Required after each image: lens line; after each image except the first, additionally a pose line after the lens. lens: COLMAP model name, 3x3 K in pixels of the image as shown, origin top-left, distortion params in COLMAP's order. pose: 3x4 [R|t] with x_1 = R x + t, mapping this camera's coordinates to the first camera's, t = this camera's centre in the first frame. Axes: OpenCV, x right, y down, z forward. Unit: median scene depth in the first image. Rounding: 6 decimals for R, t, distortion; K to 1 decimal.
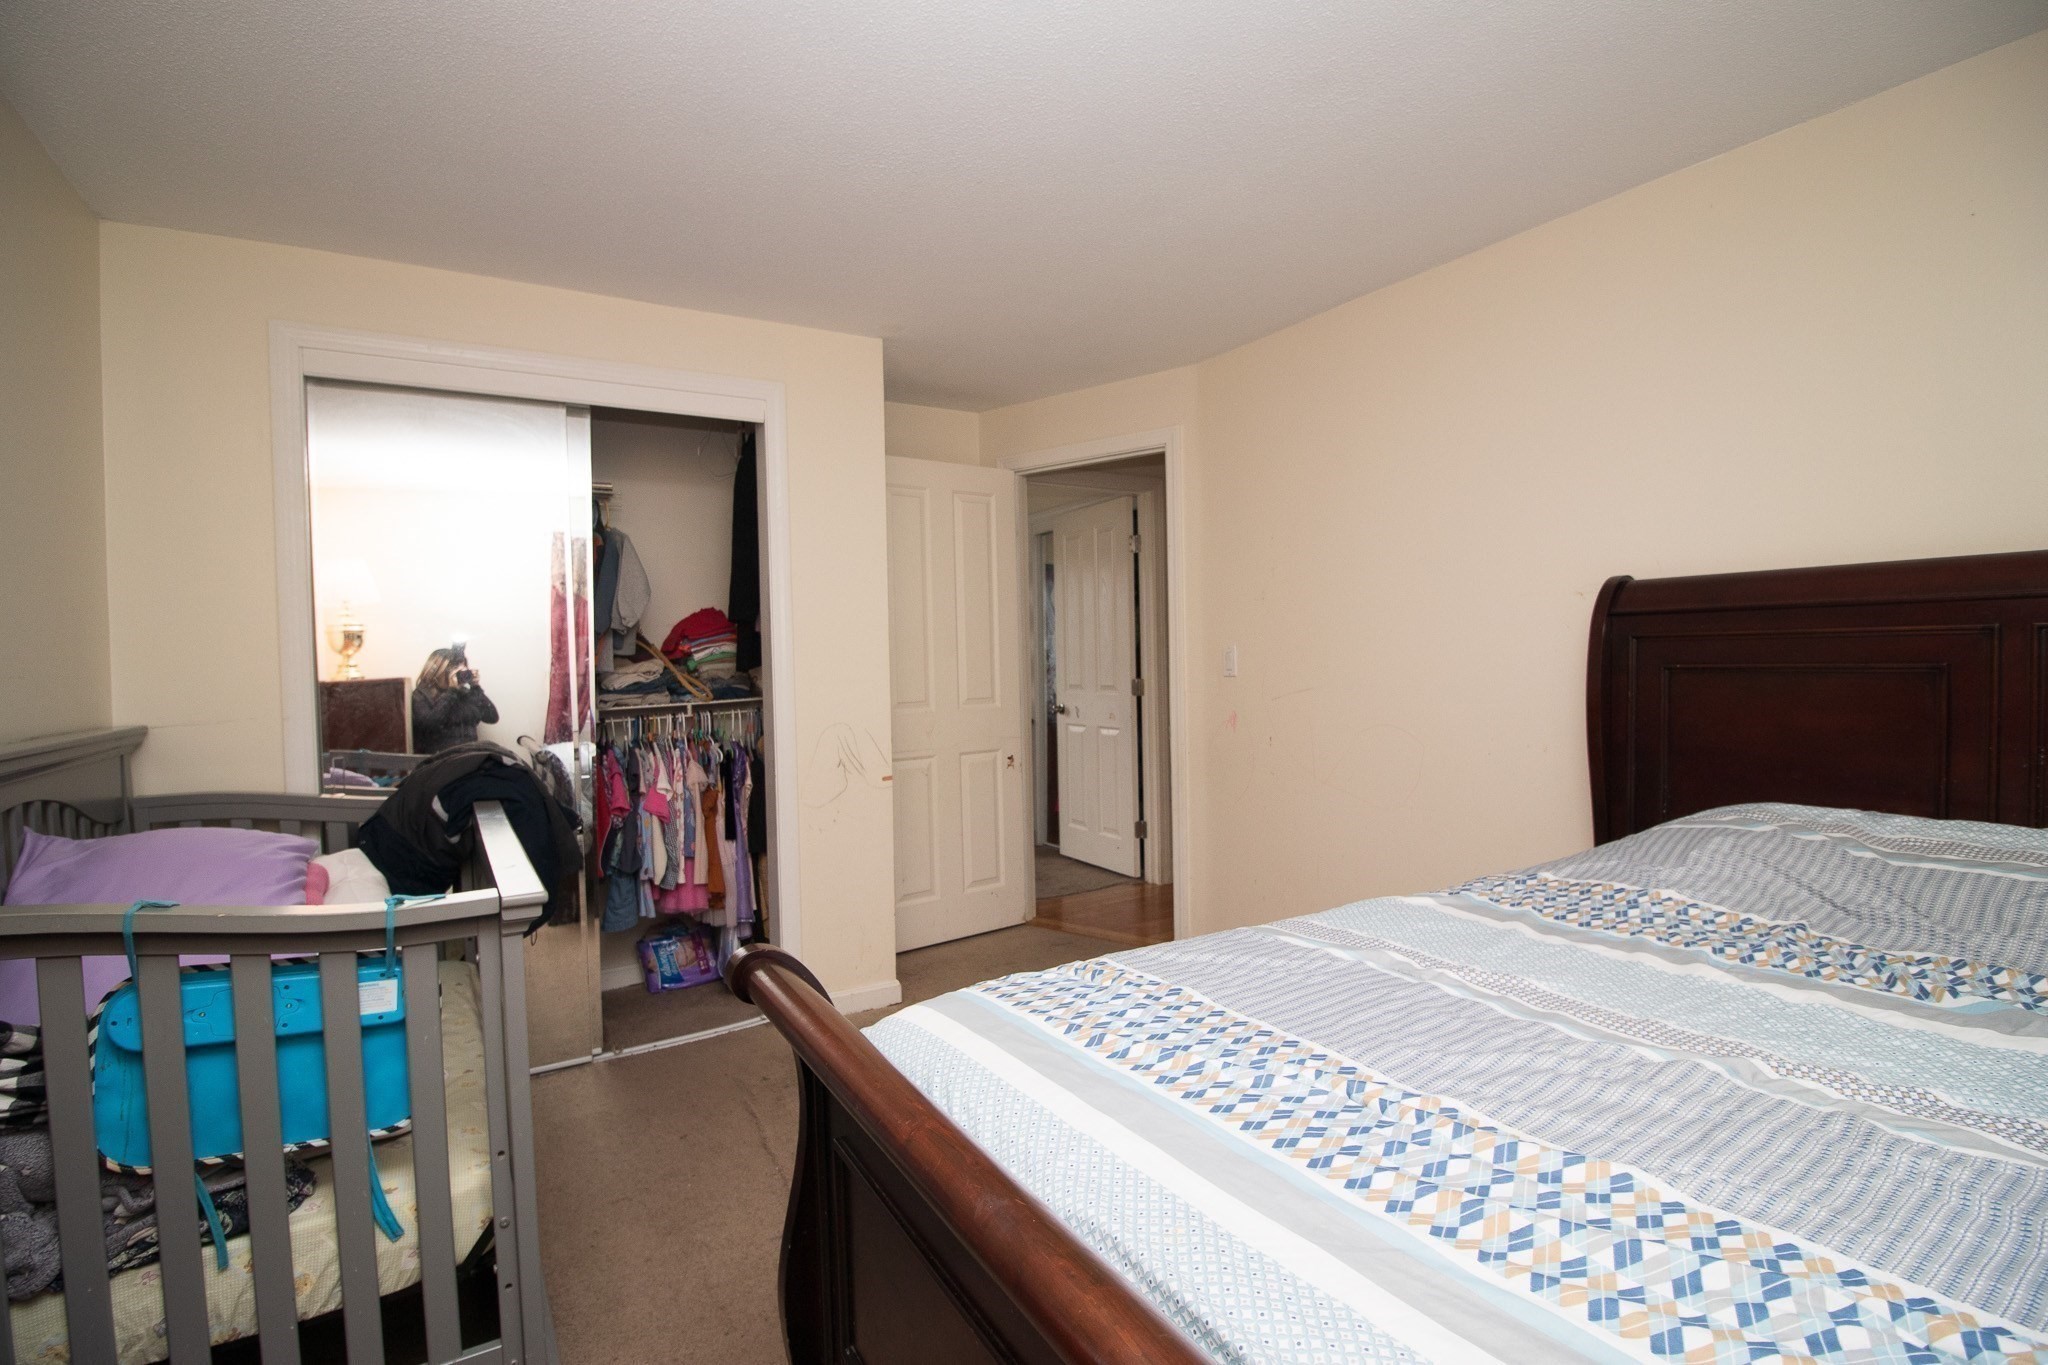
lens RADIAL K [[945.2, 0, 1026.9], [0, 945.2, 676.8], [0, 0, 1]] dist [-0.003913, -0.009074]
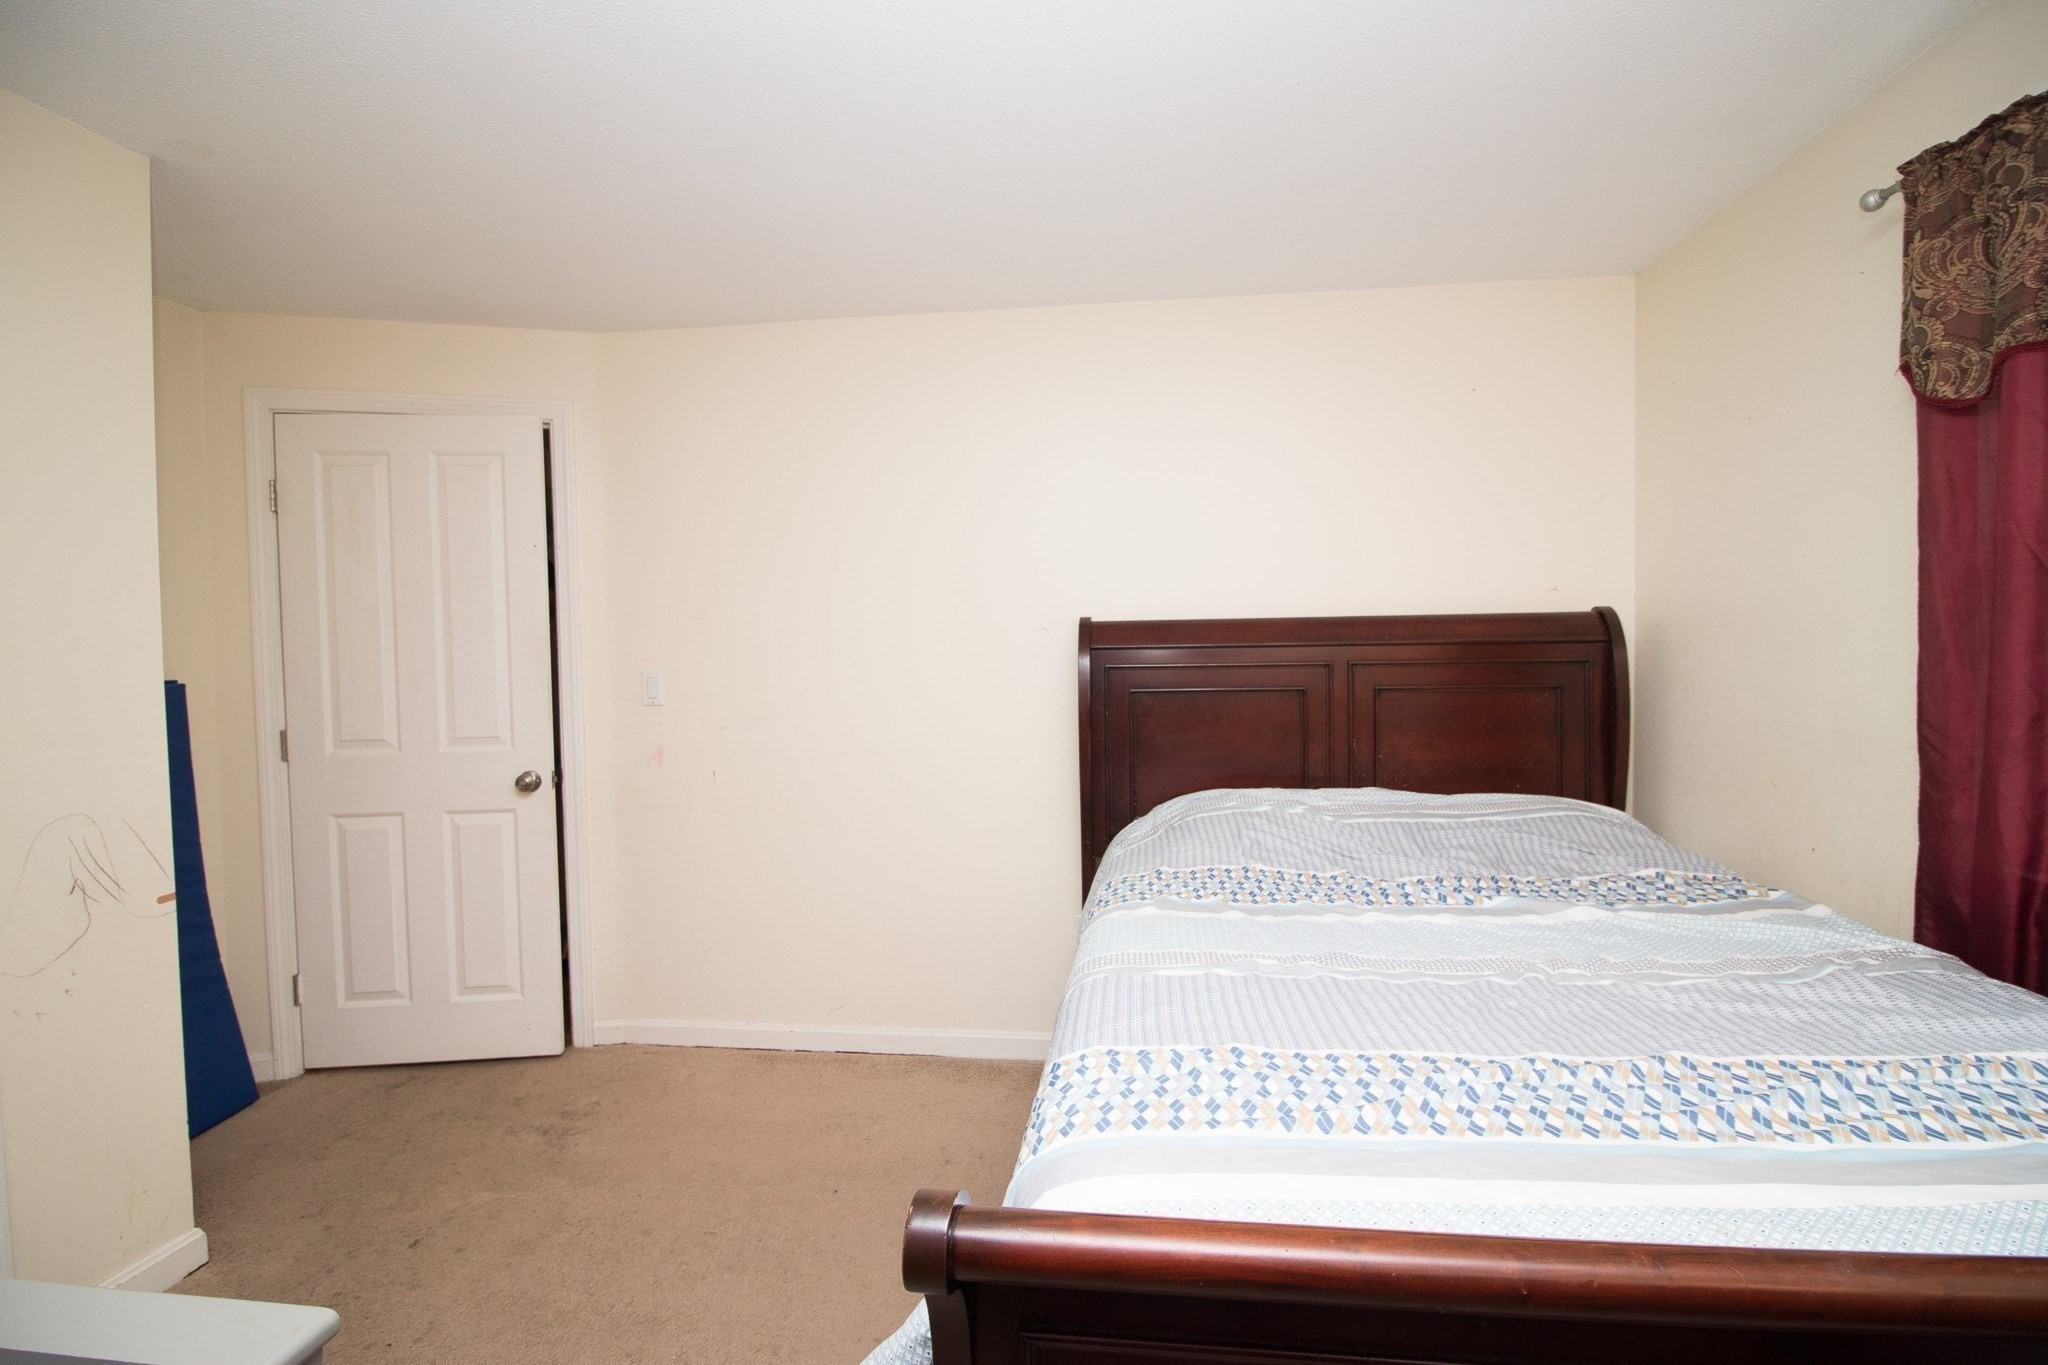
lens RADIAL K [[945.2, 0, 1029.2], [0, 945.2, 677.0], [0, 0, 1]] dist [-0.003913, -0.009074]
pose [[0.619636, -0.011022, 0.784812, -0.716561], [0.020575, 0.999786, -0.002204, -0.049540], [-0.784620, 0.017513, 0.619730, 0.558134]]
